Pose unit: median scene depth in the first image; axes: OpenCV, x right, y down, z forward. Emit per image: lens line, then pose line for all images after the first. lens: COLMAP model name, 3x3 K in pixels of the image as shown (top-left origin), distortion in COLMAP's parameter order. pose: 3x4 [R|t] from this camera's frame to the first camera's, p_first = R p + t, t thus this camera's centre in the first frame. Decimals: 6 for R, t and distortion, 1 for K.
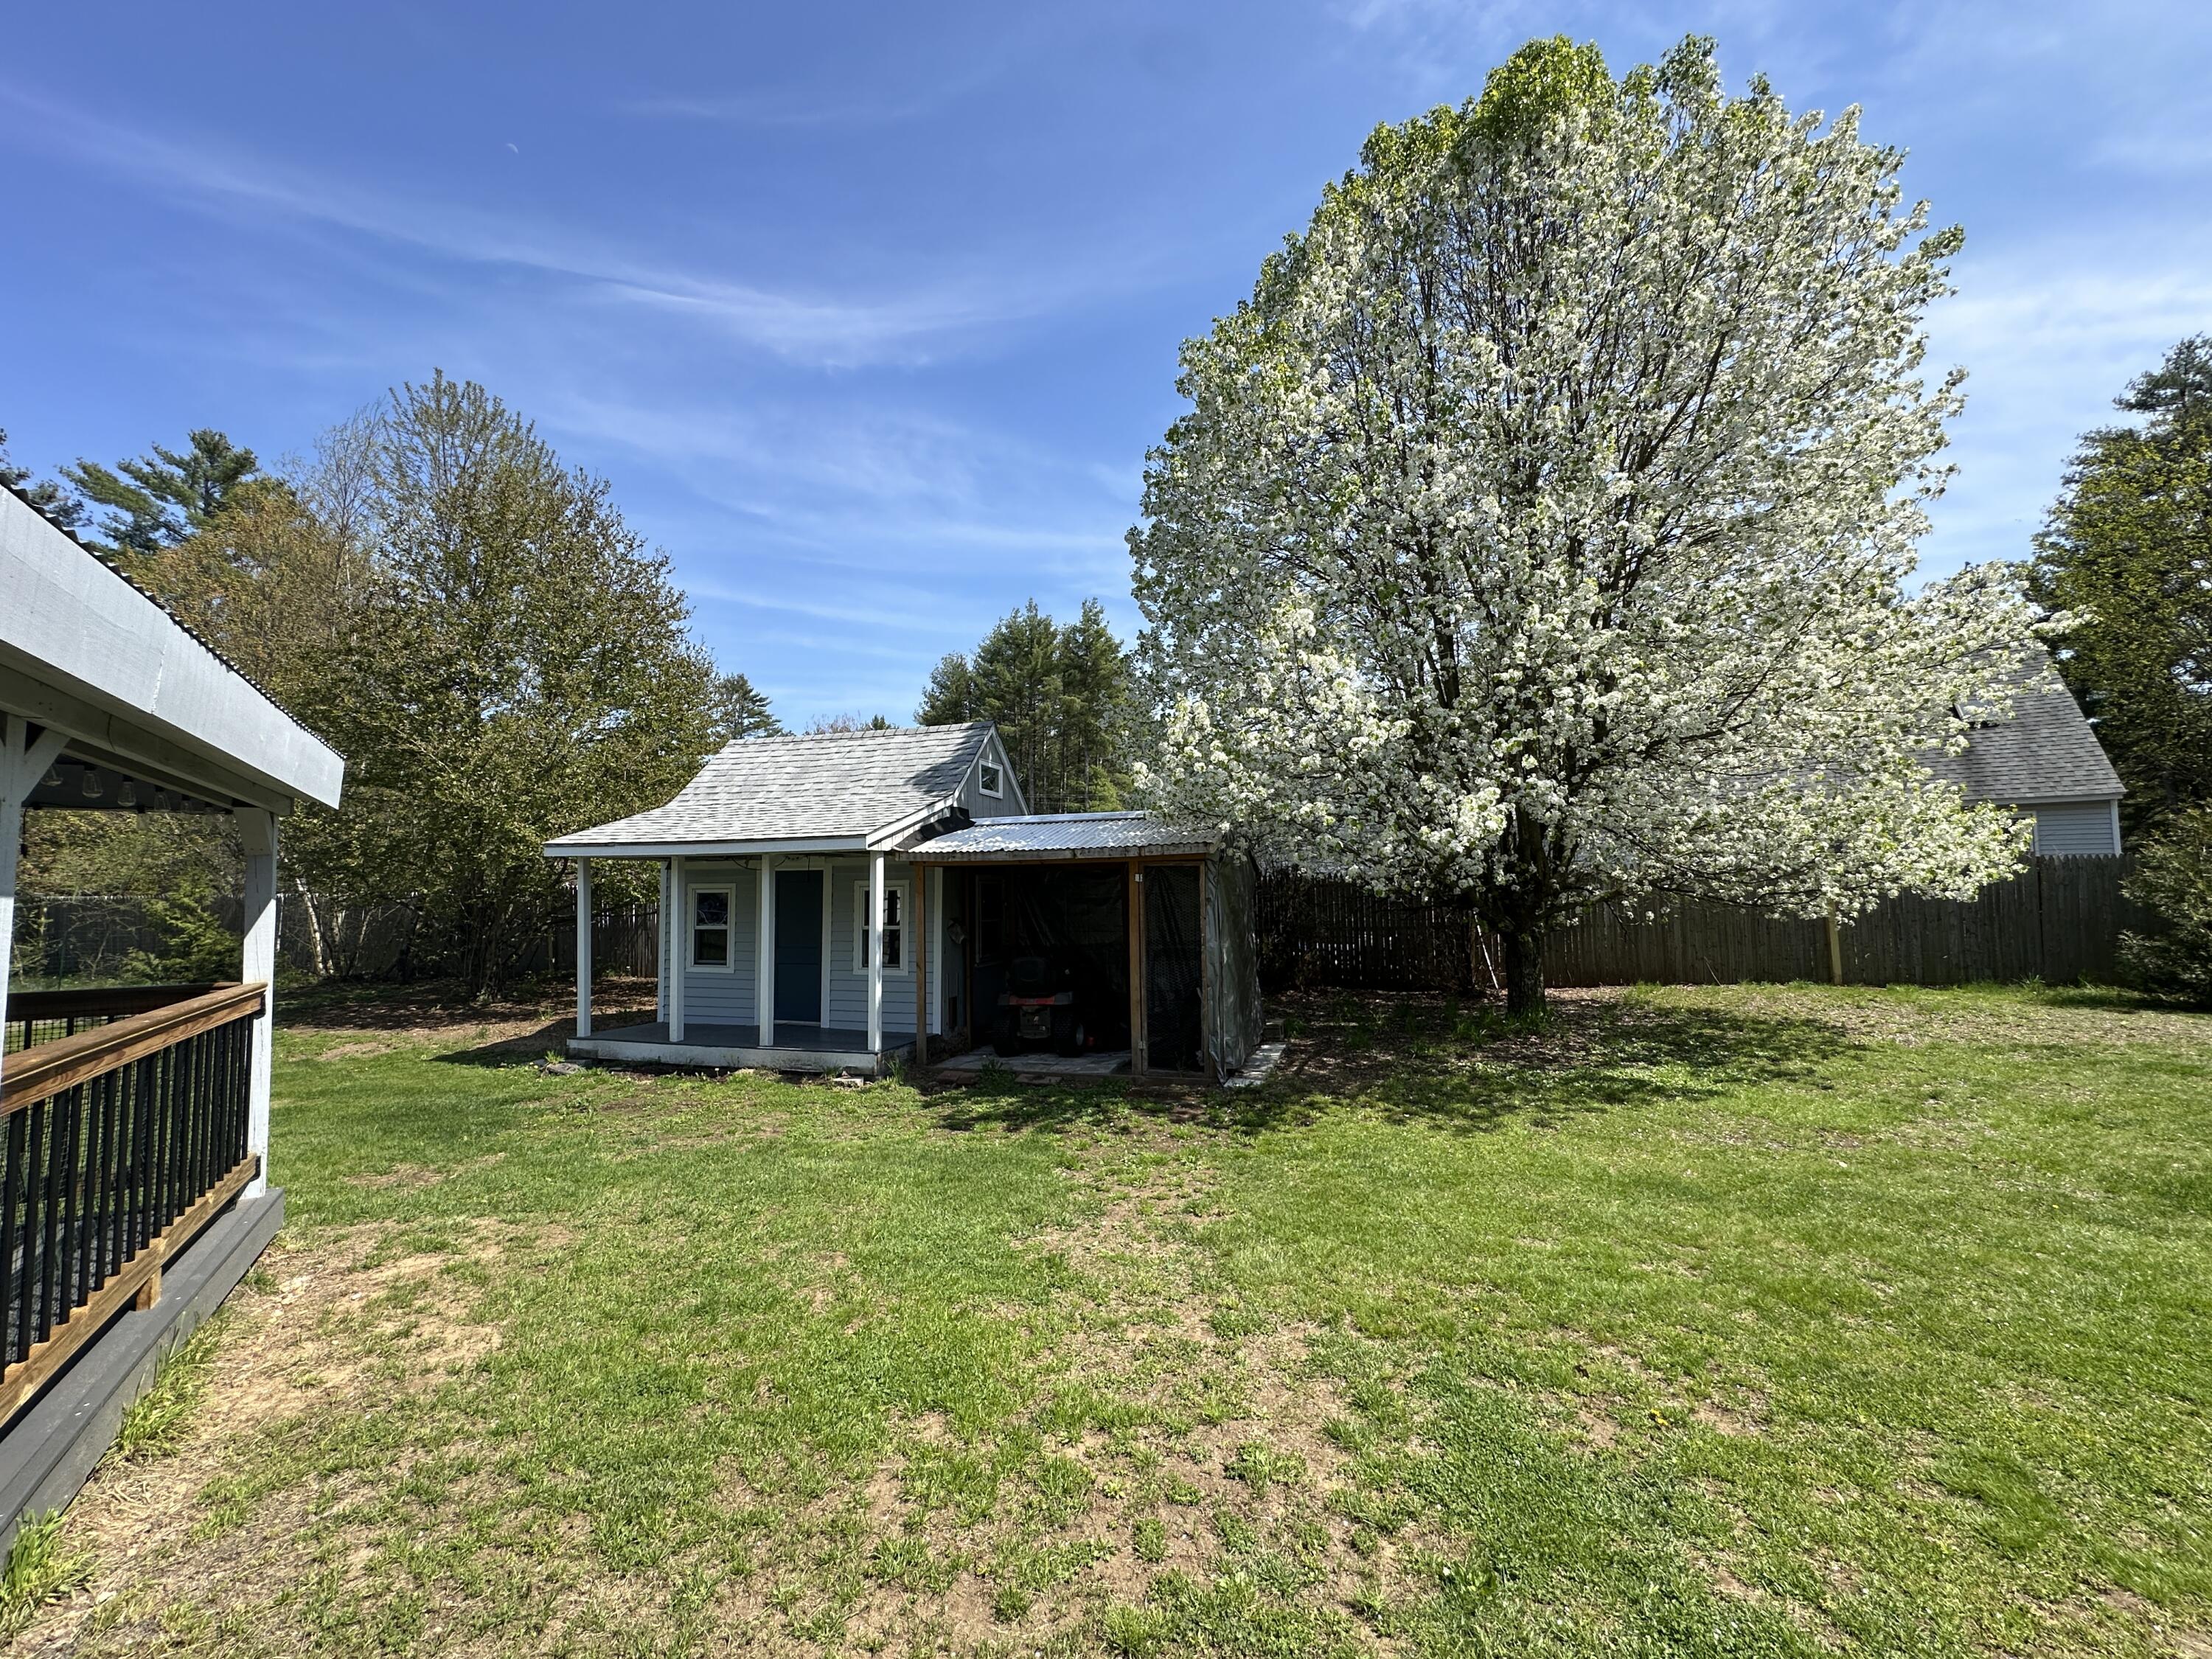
lens RADIAL K [[886.3, 0, 1114.7], [0, 886.3, 819.9], [0, 0, 1]] dist [-0.001312, -0.000111]
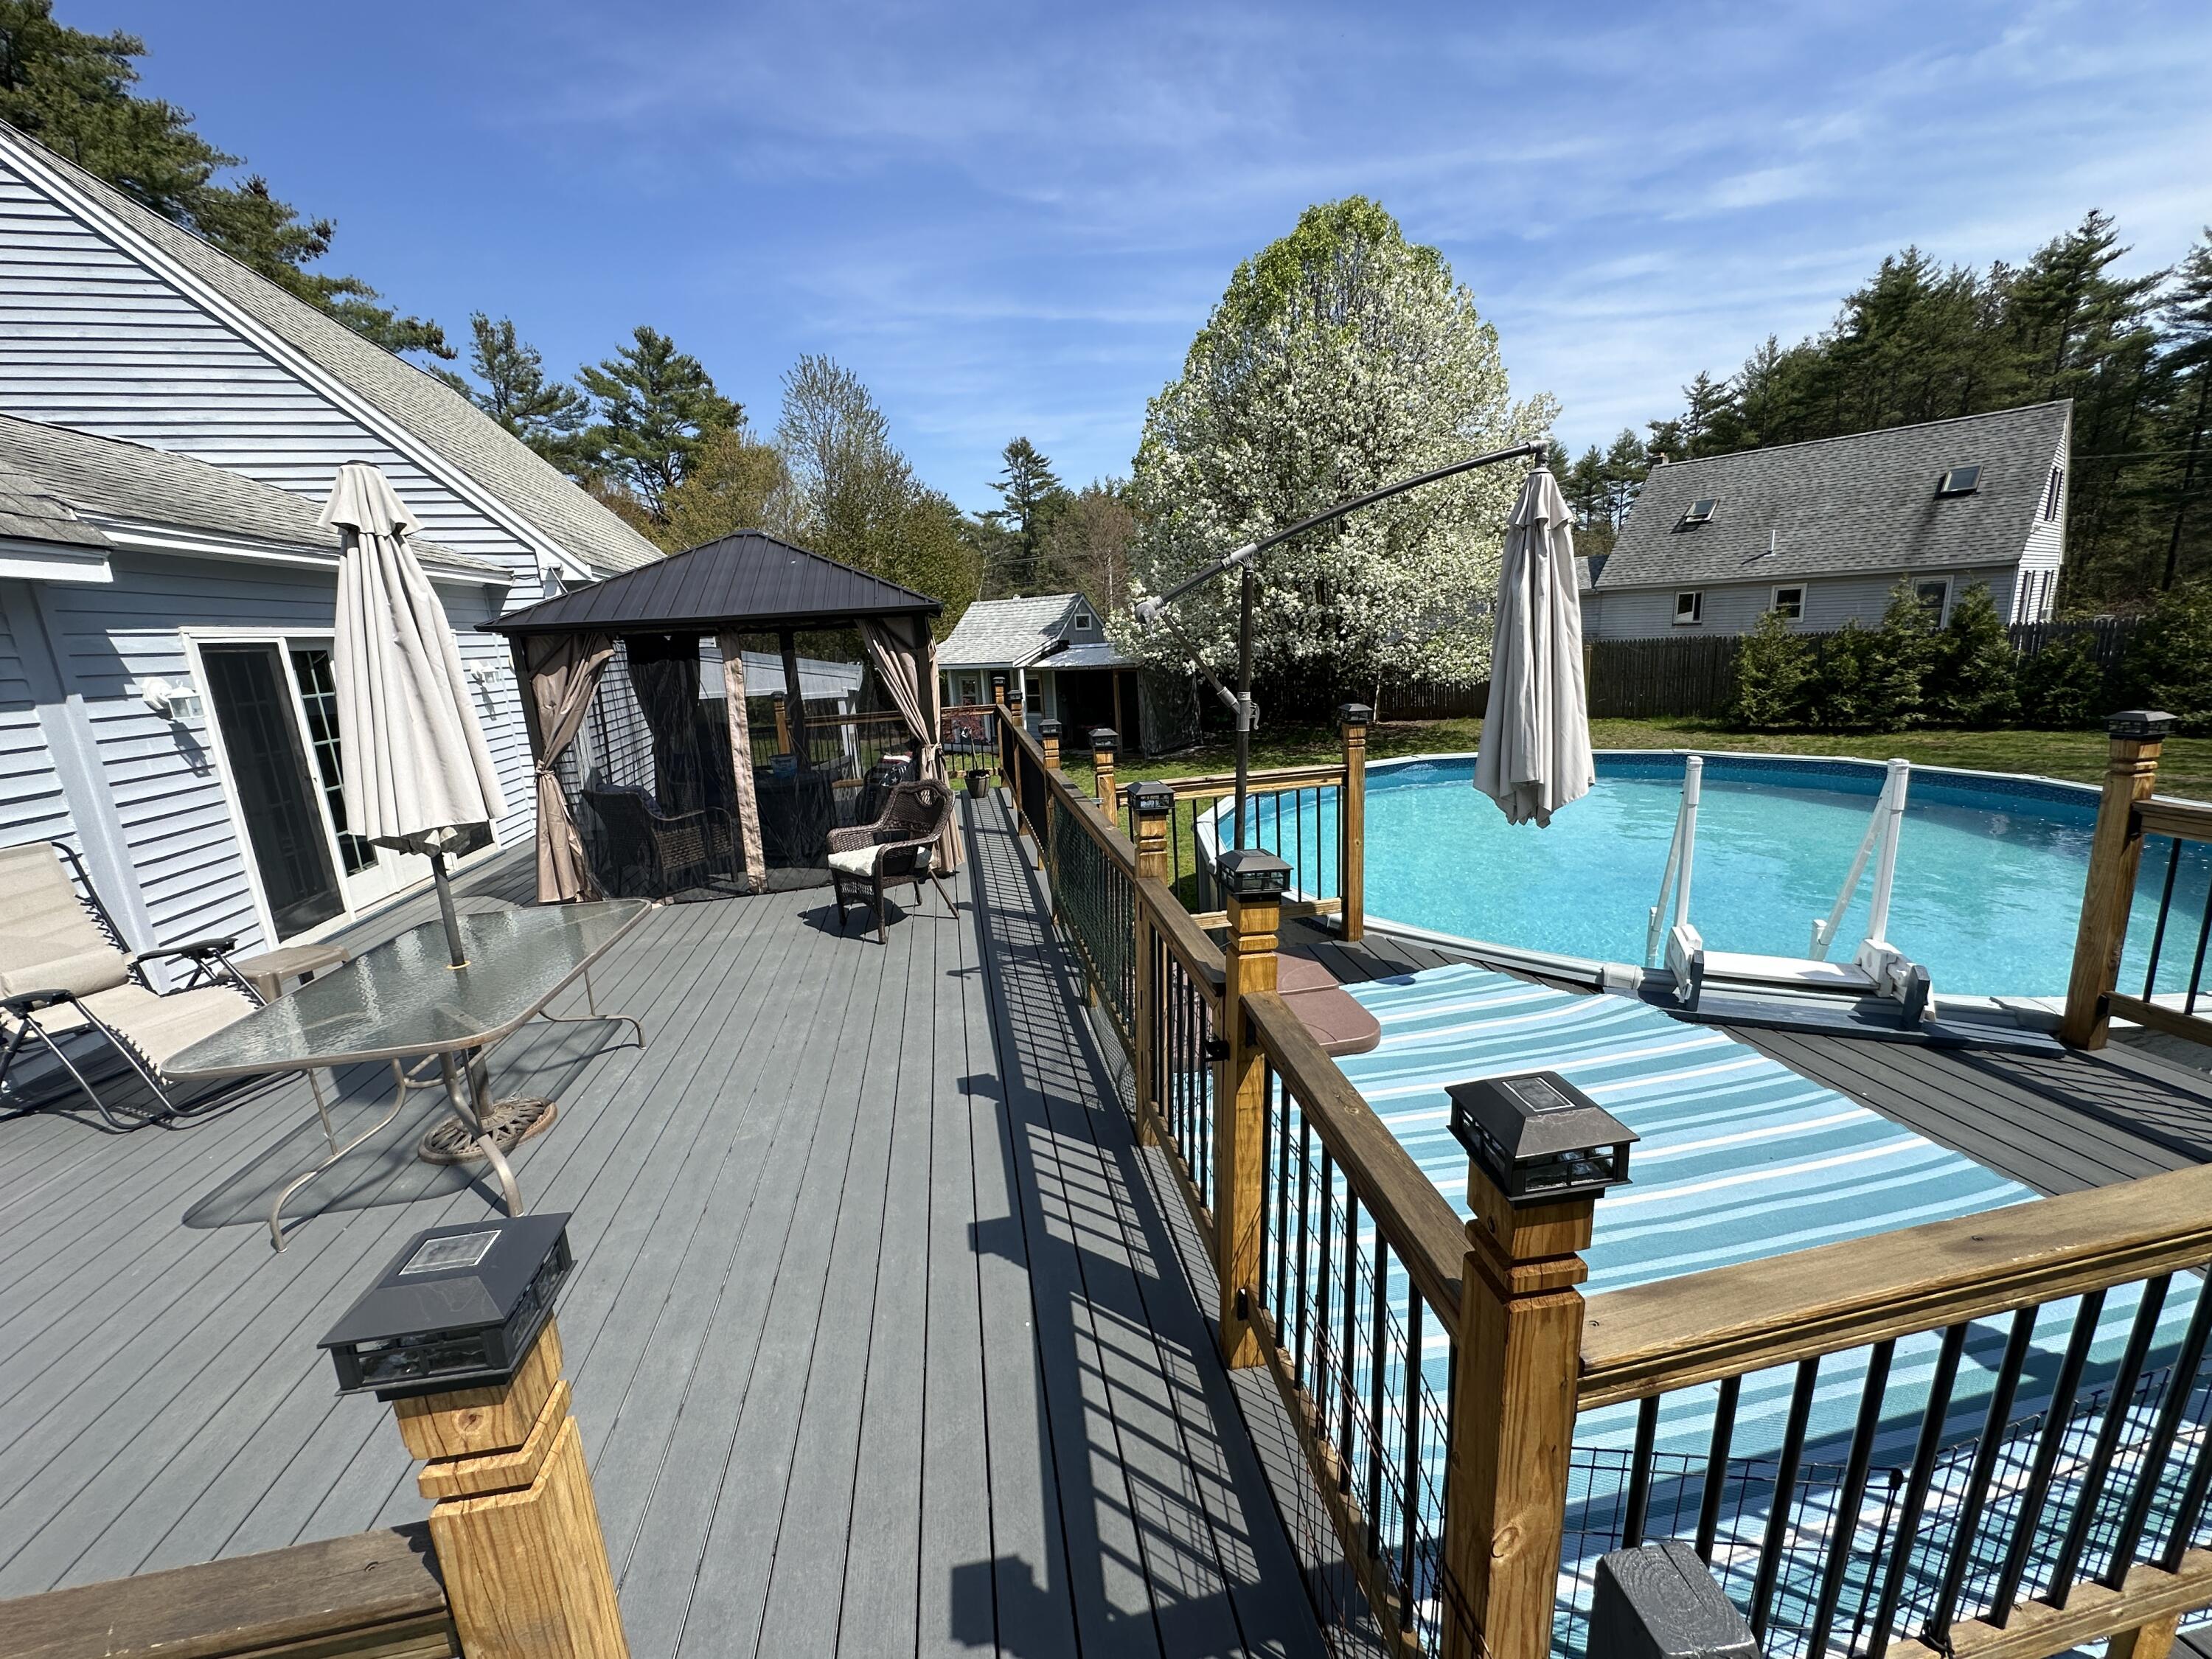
lens RADIAL K [[886.3, 0, 1114.7], [0, 886.3, 819.9], [0, 0, 1]] dist [-0.001312, -0.000111]
pose [[0.945619, 0.032804, -0.323619, 0.157475], [0.063827, 0.956847, 0.283496, -0.047695], [0.318954, -0.288735, 0.902718, -0.250827]]
